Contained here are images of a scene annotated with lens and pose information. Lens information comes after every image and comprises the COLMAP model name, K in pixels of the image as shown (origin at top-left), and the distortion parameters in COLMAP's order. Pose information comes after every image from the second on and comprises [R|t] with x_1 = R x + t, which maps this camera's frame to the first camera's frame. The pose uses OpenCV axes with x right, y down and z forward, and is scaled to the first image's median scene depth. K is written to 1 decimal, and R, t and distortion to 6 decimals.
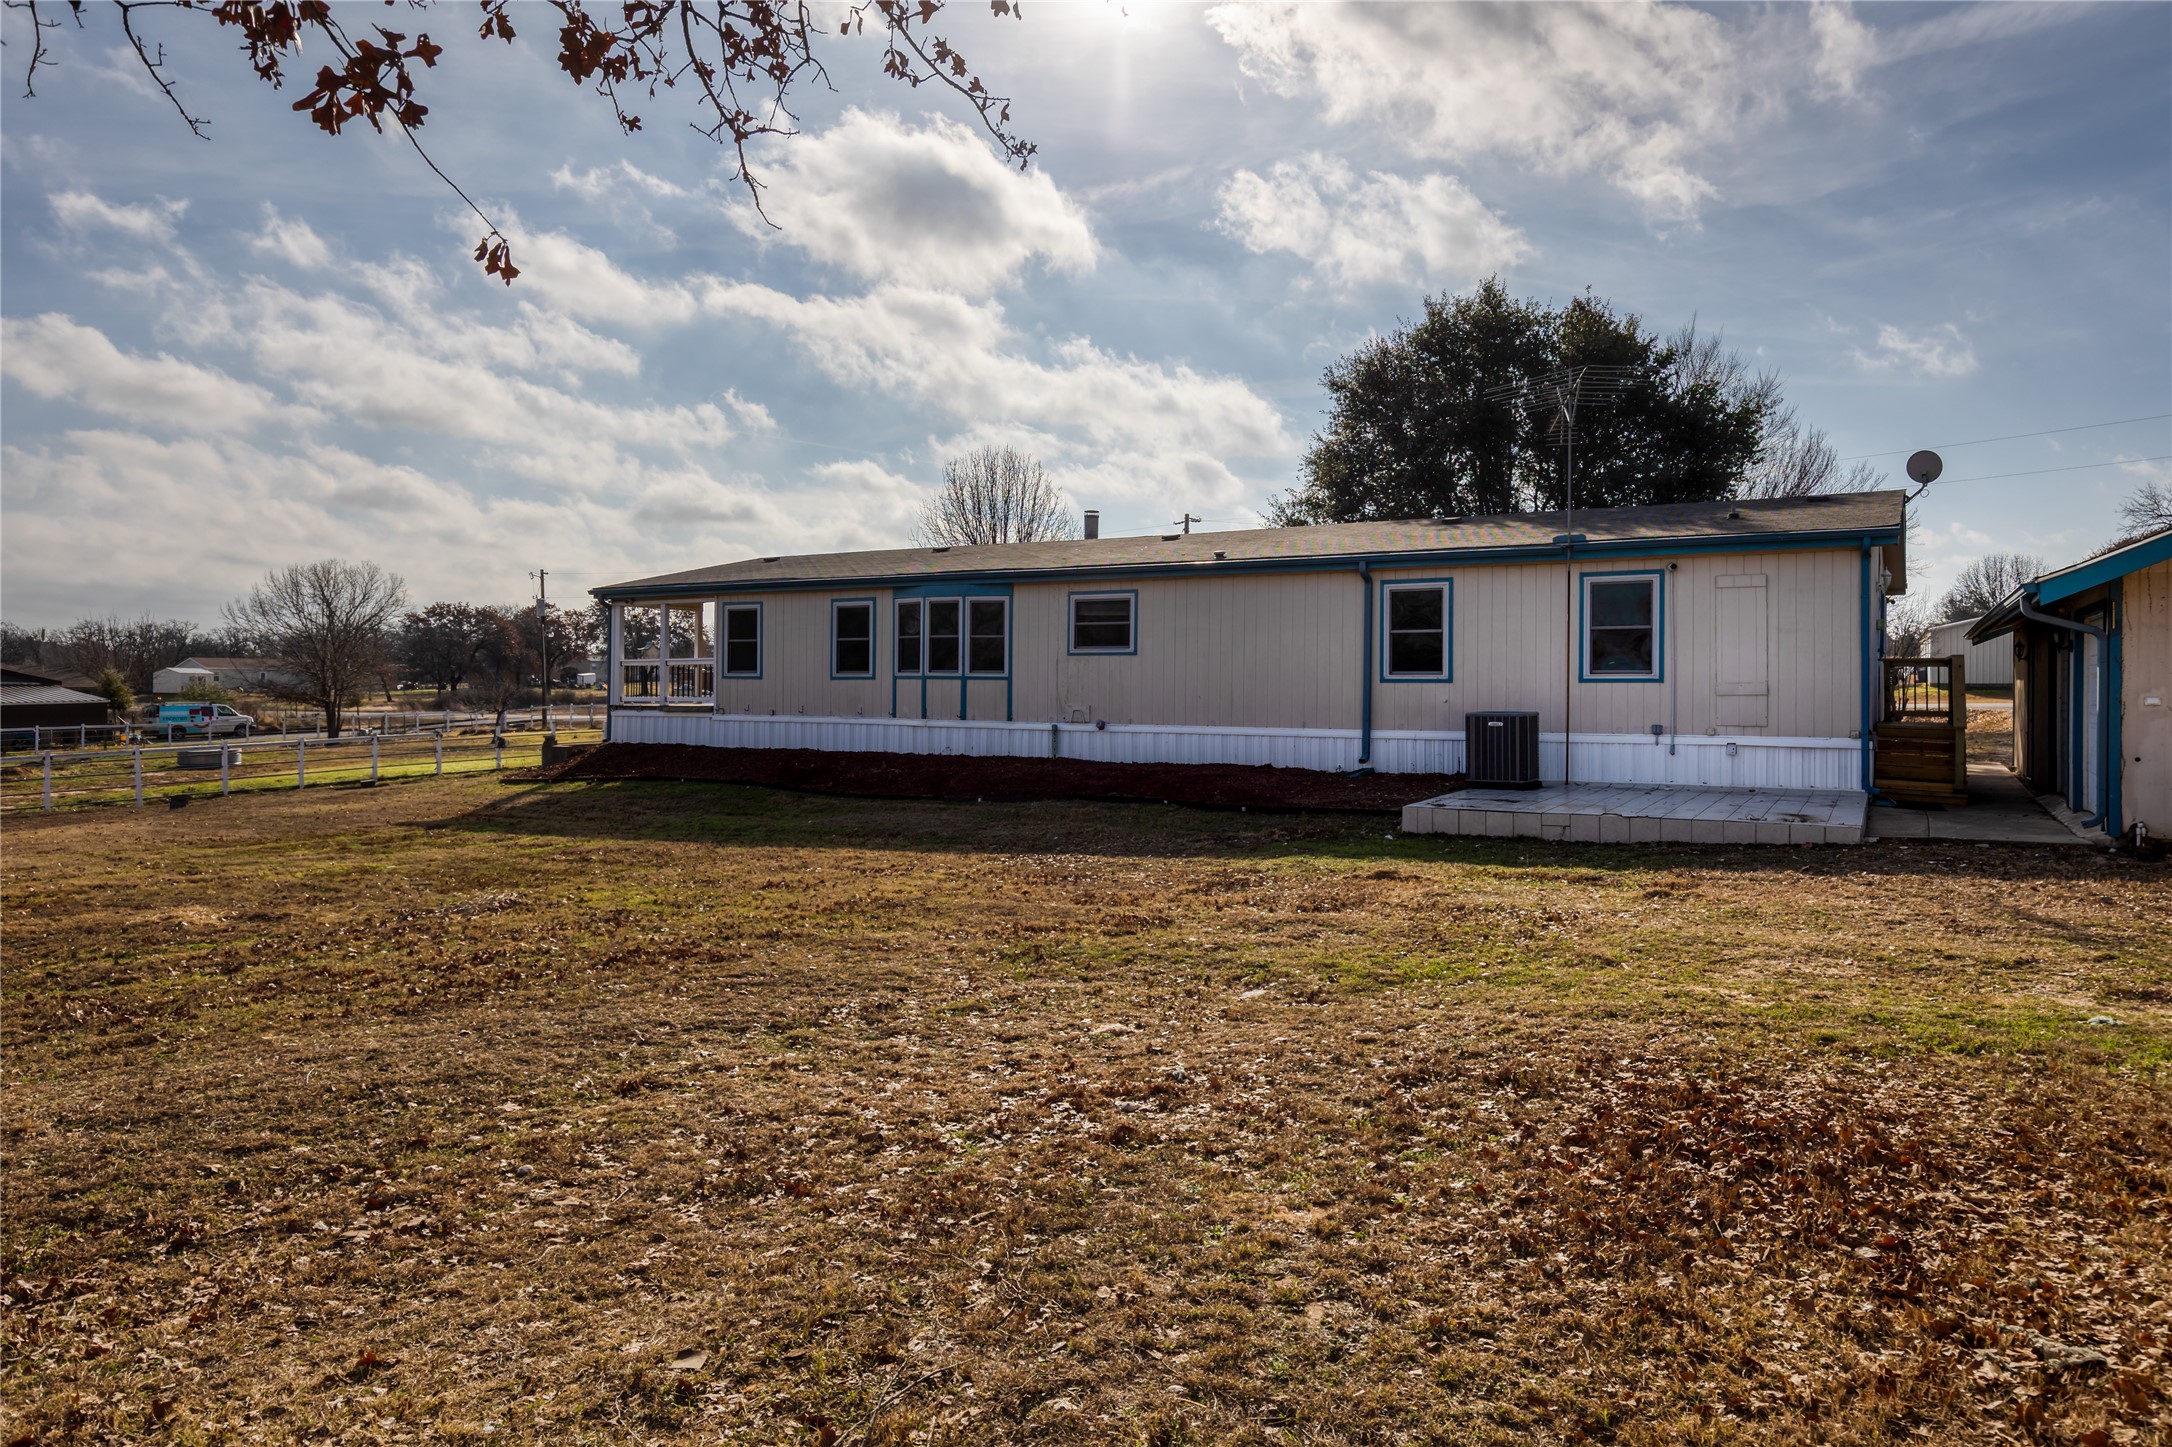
lens RADIAL K [[1380.0, 0, 1083.8], [0, 1380.0, 684.7], [0, 0, 1]] dist [0.001968, 0.000450]
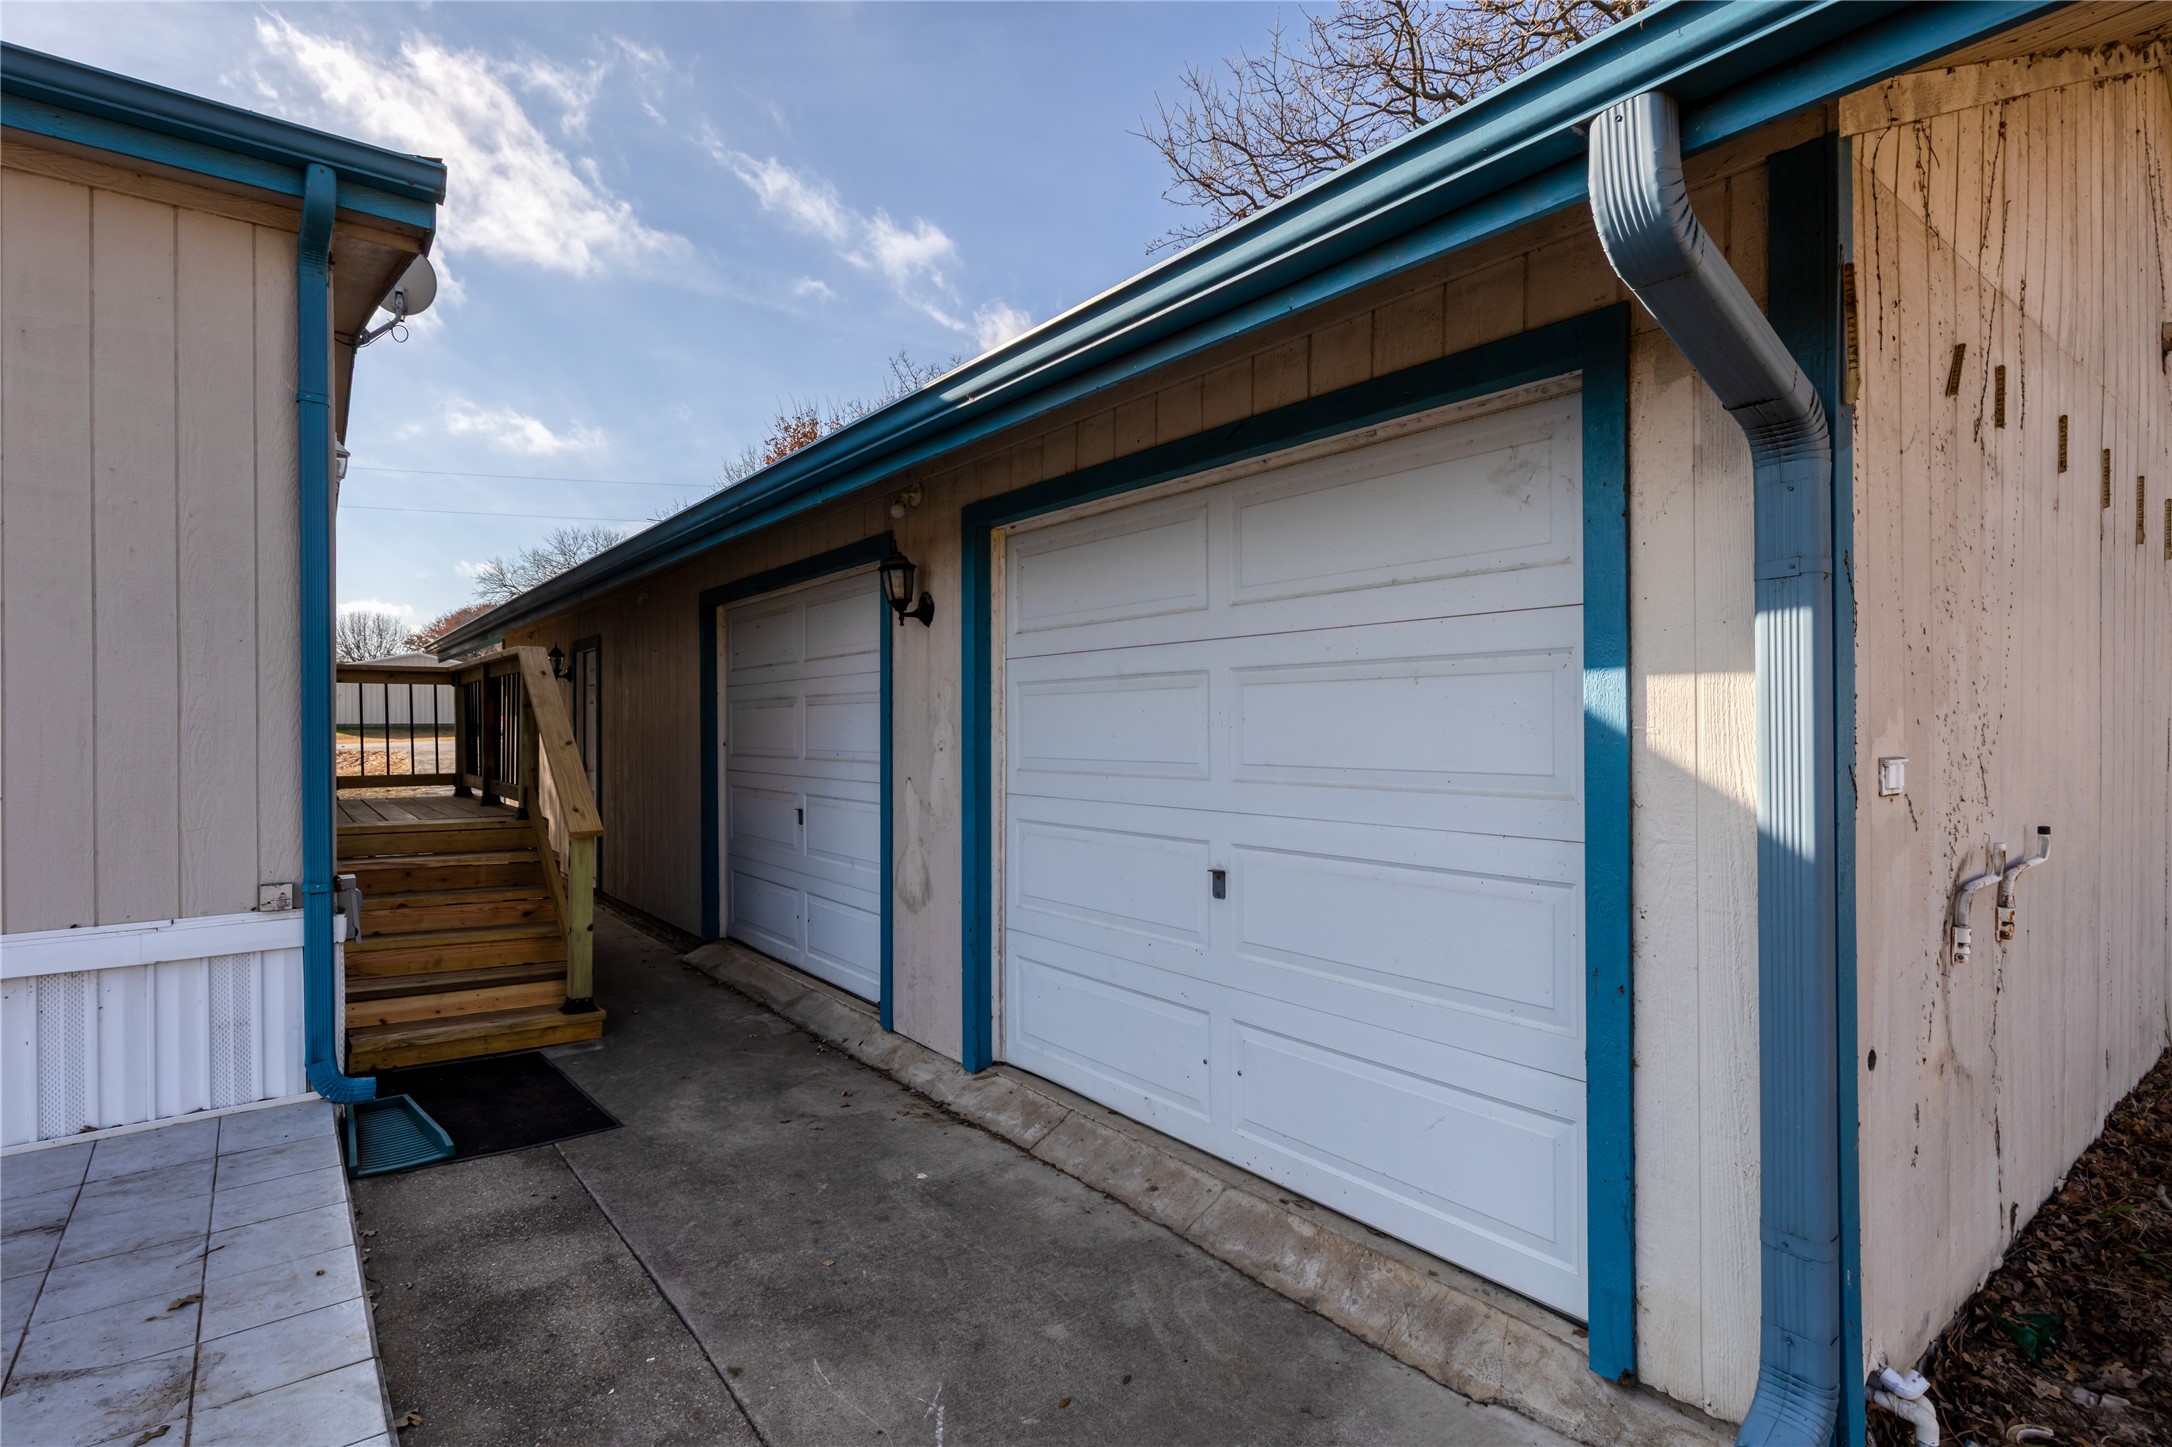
lens RADIAL K [[1046.4, 0, 1086.0], [0, 1046.4, 723.5], [0, 0, 1]] dist [-0.000571, 0.000893]
pose [[0.361497, -0.003136, 0.932368, 0.367022], [0.004758, 0.999988, 0.001519, 0.001570], [-0.932361, 0.003887, 0.361508, 0.672712]]
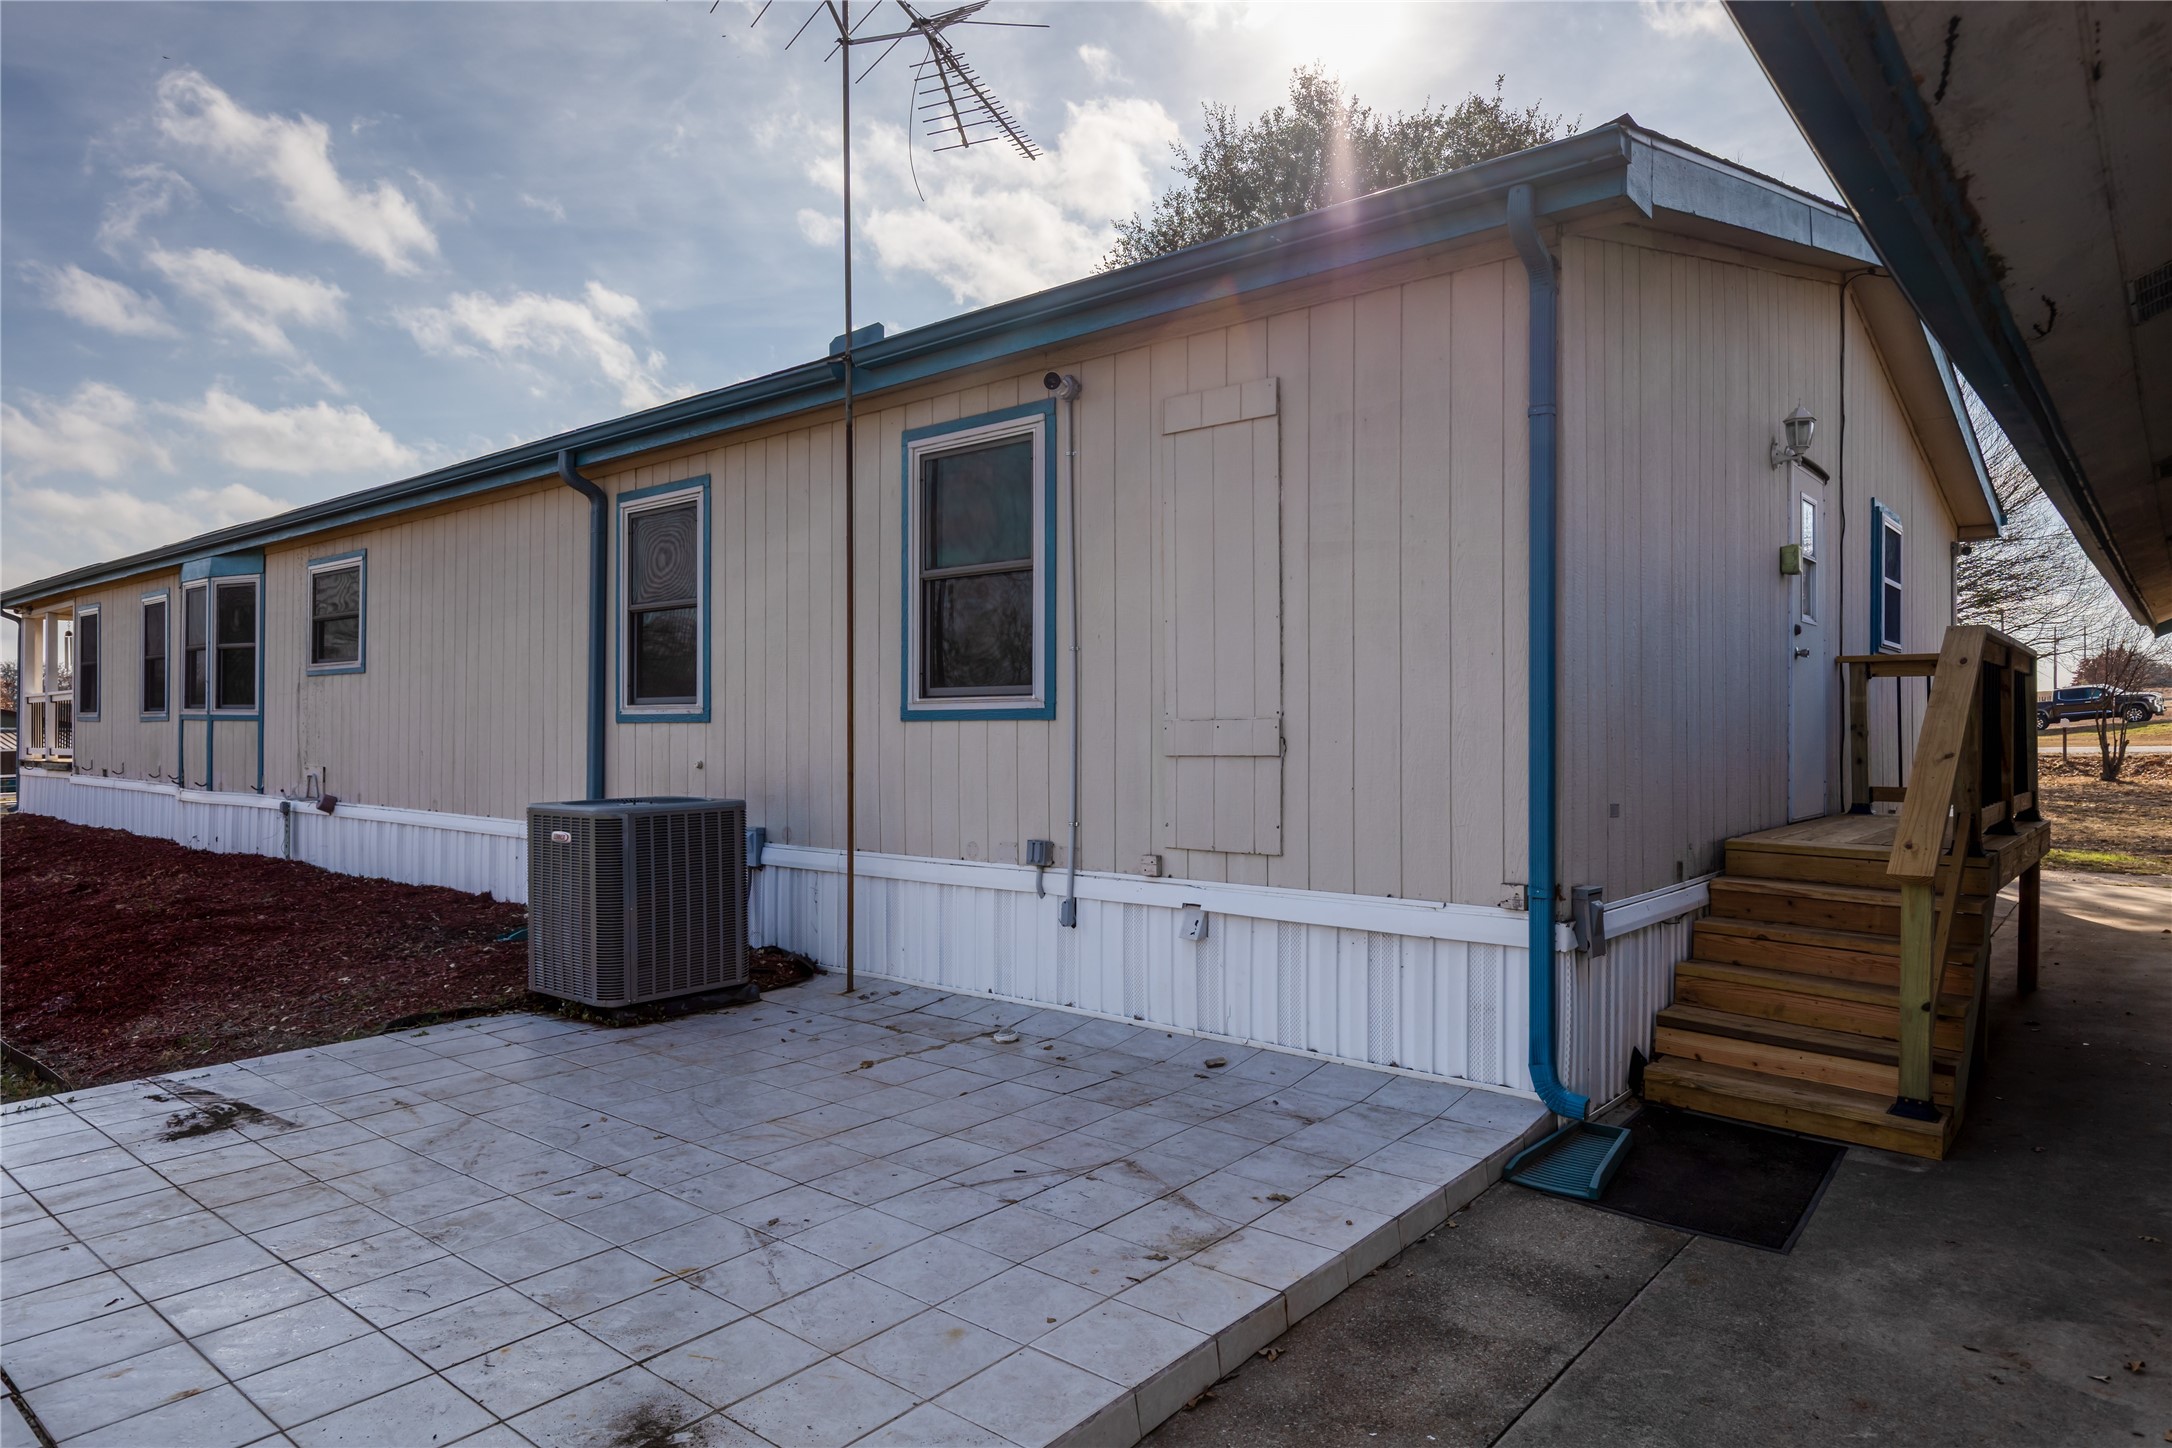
lens RADIAL K [[1314.4, 0, 1086.0], [0, 1314.4, 724.0], [0, 0, 1]] dist [0.000730, 0.001102]
pose [[0.985855, -0.004994, -0.167528, 0.448014], [0.005099, 0.999987, 0.000194, -0.000484], [0.167525, -0.001045, 0.985867, 0.621414]]
